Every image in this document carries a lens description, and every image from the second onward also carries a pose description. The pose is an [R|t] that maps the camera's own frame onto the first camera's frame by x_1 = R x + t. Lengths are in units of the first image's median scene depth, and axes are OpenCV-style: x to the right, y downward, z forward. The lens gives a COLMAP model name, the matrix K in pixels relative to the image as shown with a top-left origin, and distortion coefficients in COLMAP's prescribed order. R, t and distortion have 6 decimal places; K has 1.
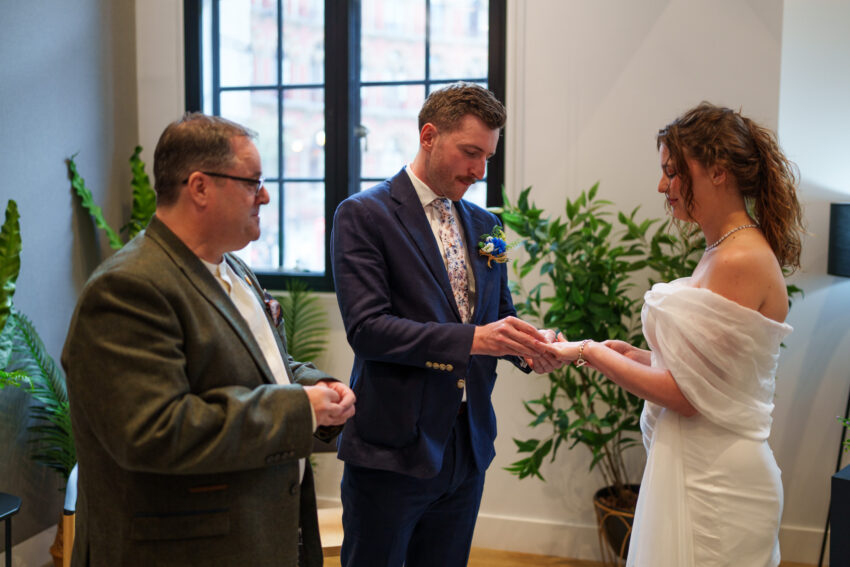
lens RADIAL K [[878.8, 0, 425.6], [0, 878.8, 263.0], [0, 0, 1]] dist [0.009213, 0.010465]
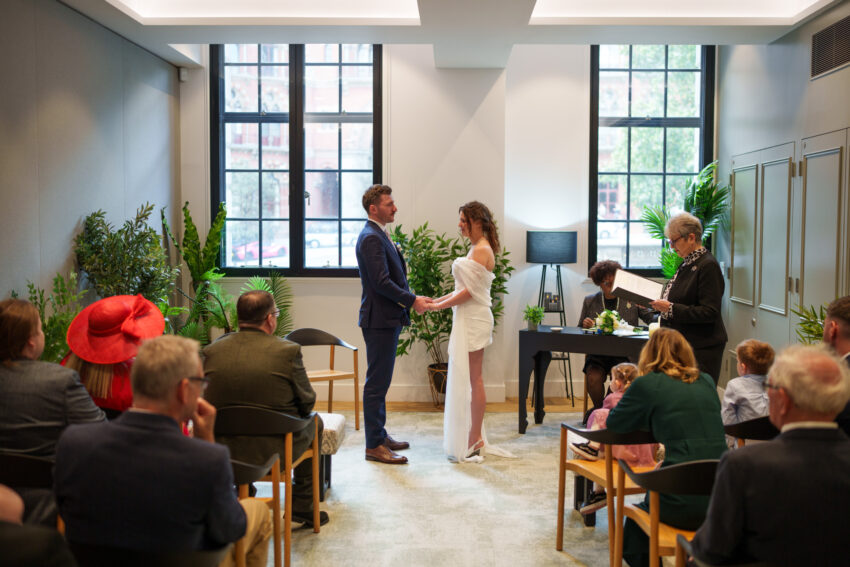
lens RADIAL K [[1002.1, 0, 425.0], [0, 1002.1, 283.5], [0, 0, 1]] dist [-0.011231, -0.021586]
pose [[0.970200, -0.018138, 0.241625, -0.418965], [0.020438, 0.999767, -0.007016, 0.080411], [-0.241441, 0.011745, 0.970344, -1.432158]]
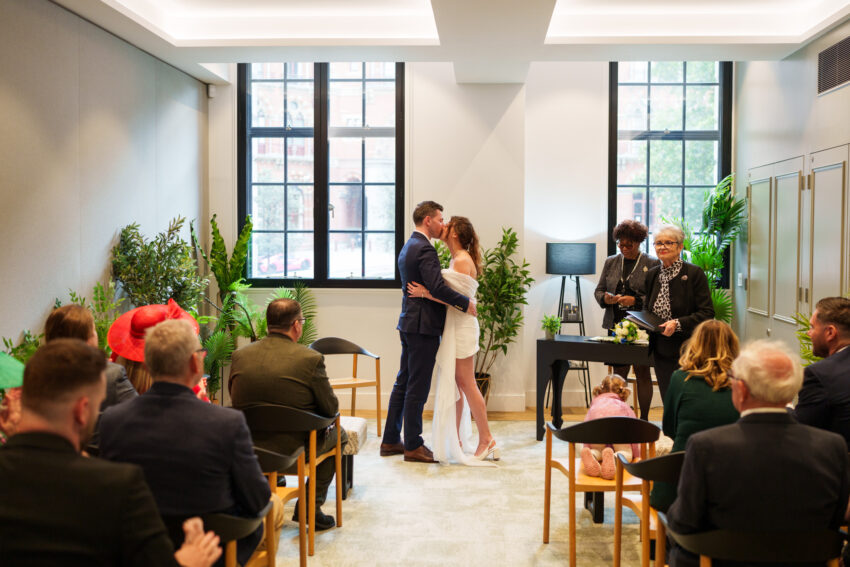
lens RADIAL K [[1070.4, 0, 425.0], [0, 1070.4, 283.5], [0, 0, 1]] dist [-0.027022, 0.033993]
pose [[0.977123, -0.013974, 0.212216, -0.445408], [0.019054, 0.999578, -0.021911, 0.094460], [-0.211821, 0.025453, 0.976977, -1.659302]]
